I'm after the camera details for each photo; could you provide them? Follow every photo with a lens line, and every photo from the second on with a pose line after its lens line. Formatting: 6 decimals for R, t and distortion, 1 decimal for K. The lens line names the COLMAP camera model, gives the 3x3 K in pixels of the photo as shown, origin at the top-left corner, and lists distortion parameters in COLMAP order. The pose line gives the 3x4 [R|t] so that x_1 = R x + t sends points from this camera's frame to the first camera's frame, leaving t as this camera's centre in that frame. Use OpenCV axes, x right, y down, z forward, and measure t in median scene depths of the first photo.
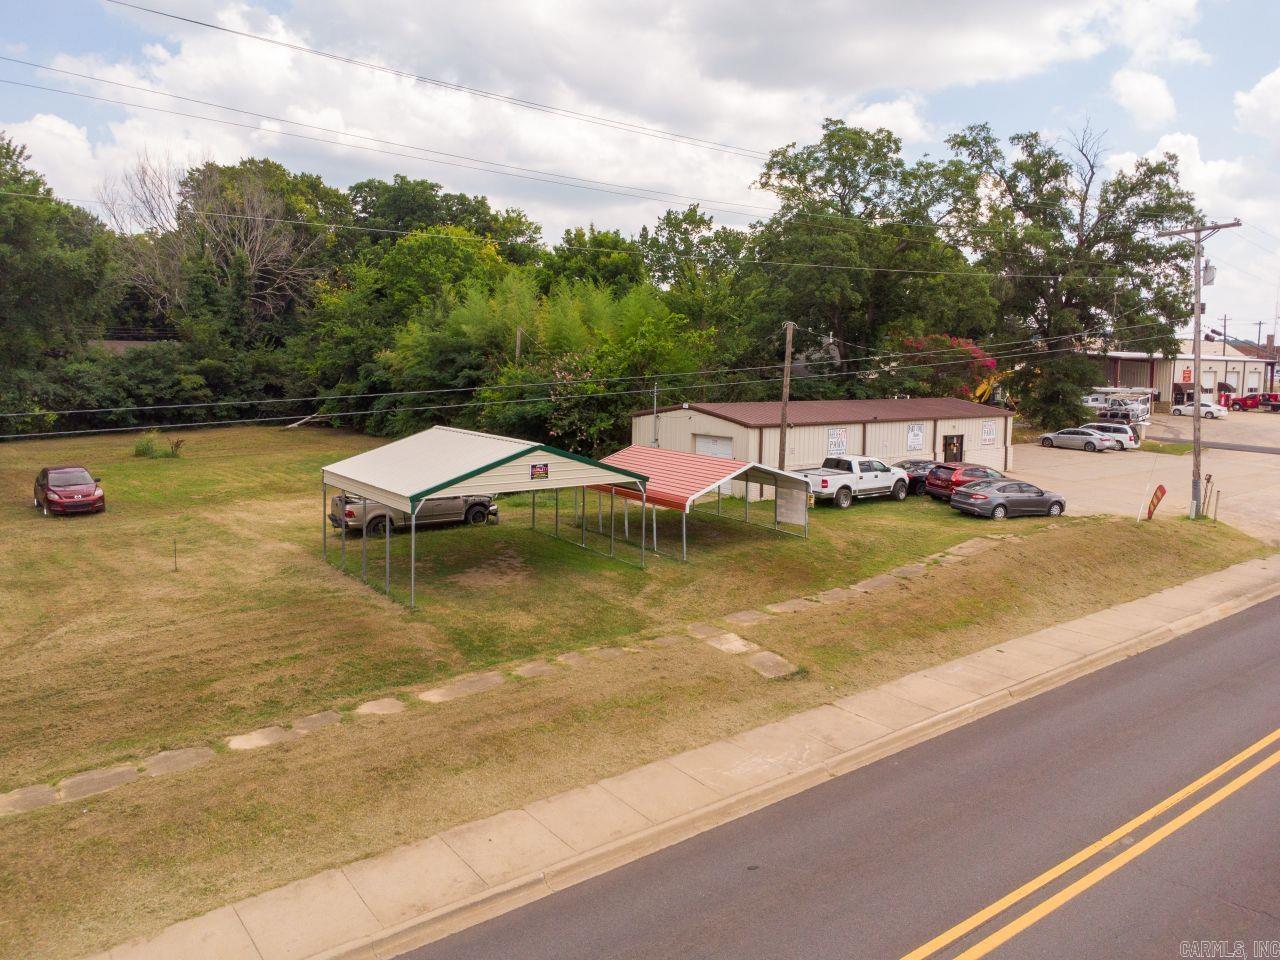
lens RADIAL K [[946.3, 0, 639.2], [0, 946.3, 474.4], [0, 0, 1]] dist [0.007504, -0.002285]
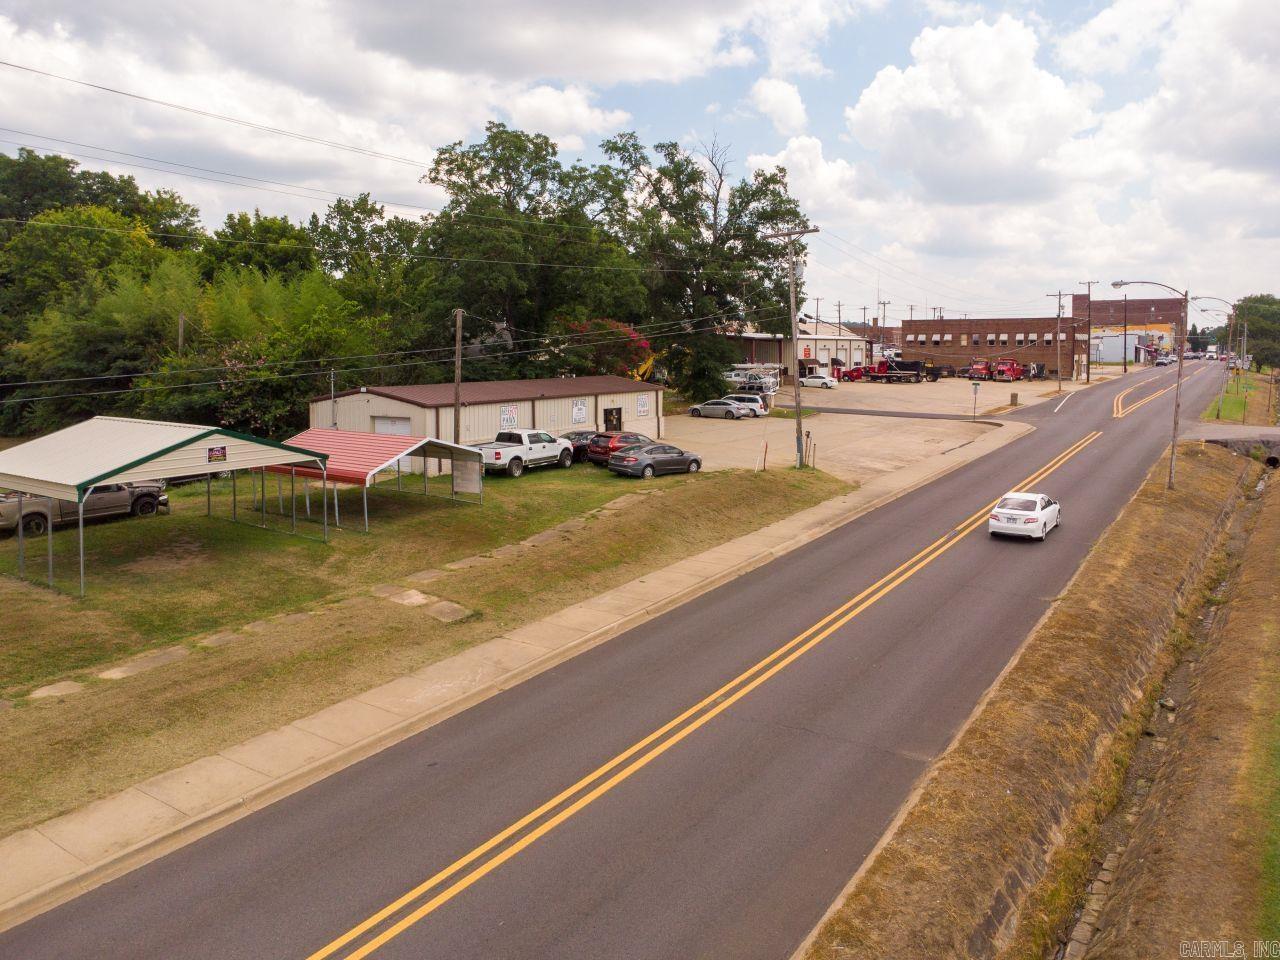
lens RADIAL K [[946.3, 0, 665.4], [0, 946.3, 430.4], [0, 0, 1]] dist [0.007504, -0.002285]
pose [[0.938862, -0.047696, 0.340974, 0.002680], [0.057652, 0.998154, -0.019121, 0.009189], [-0.339433, 0.037610, 0.939878, -0.075509]]
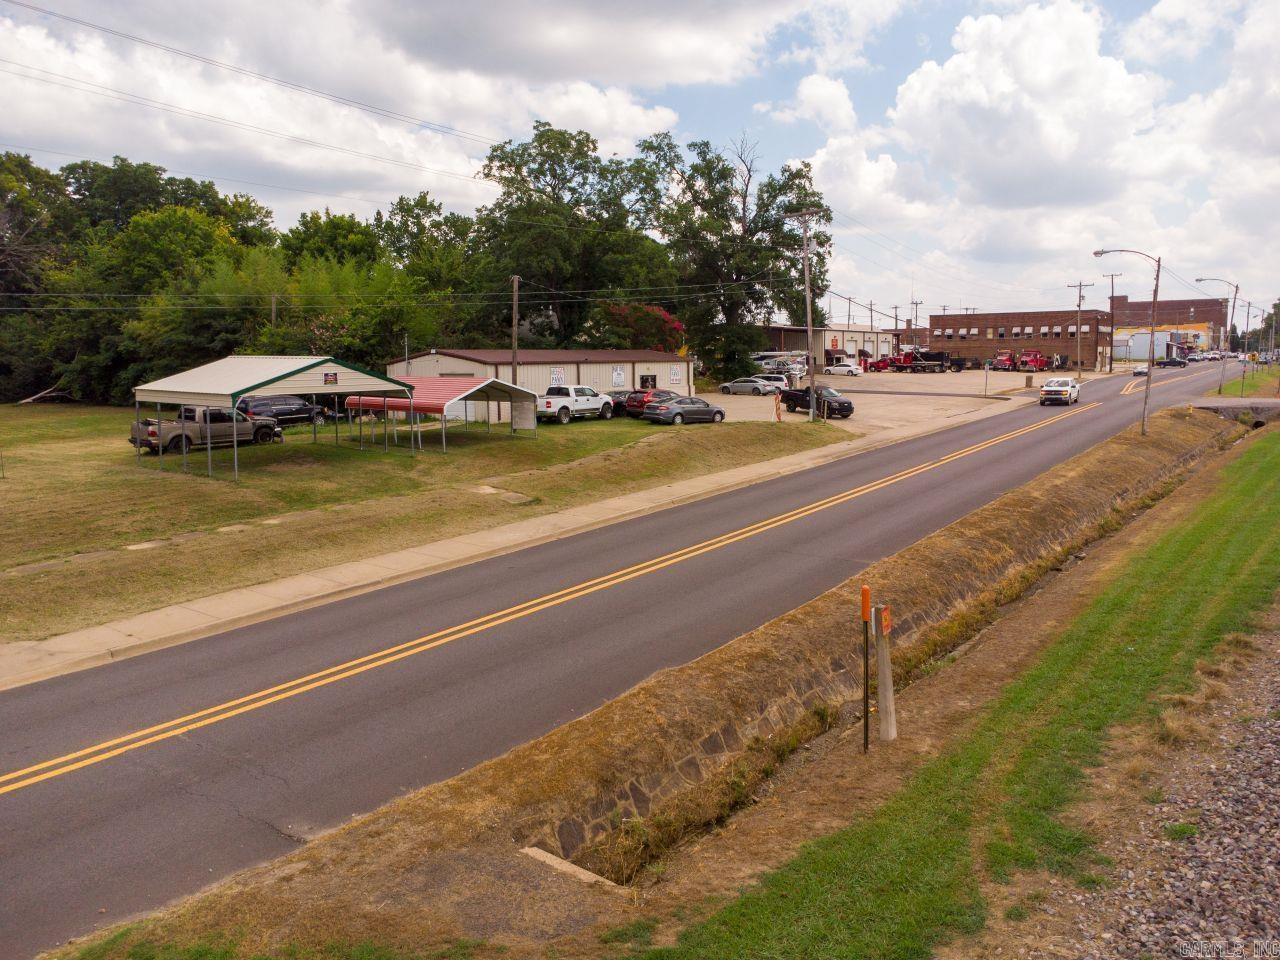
lens RADIAL K [[946.3, 0, 659.3], [0, 946.3, 468.8], [0, 0, 1]] dist [0.007504, -0.002285]
pose [[0.954253, -0.057407, 0.293439, -0.031570], [0.059106, 0.998247, 0.003079, 0.073162], [-0.293101, 0.014406, 0.955973, -0.196819]]
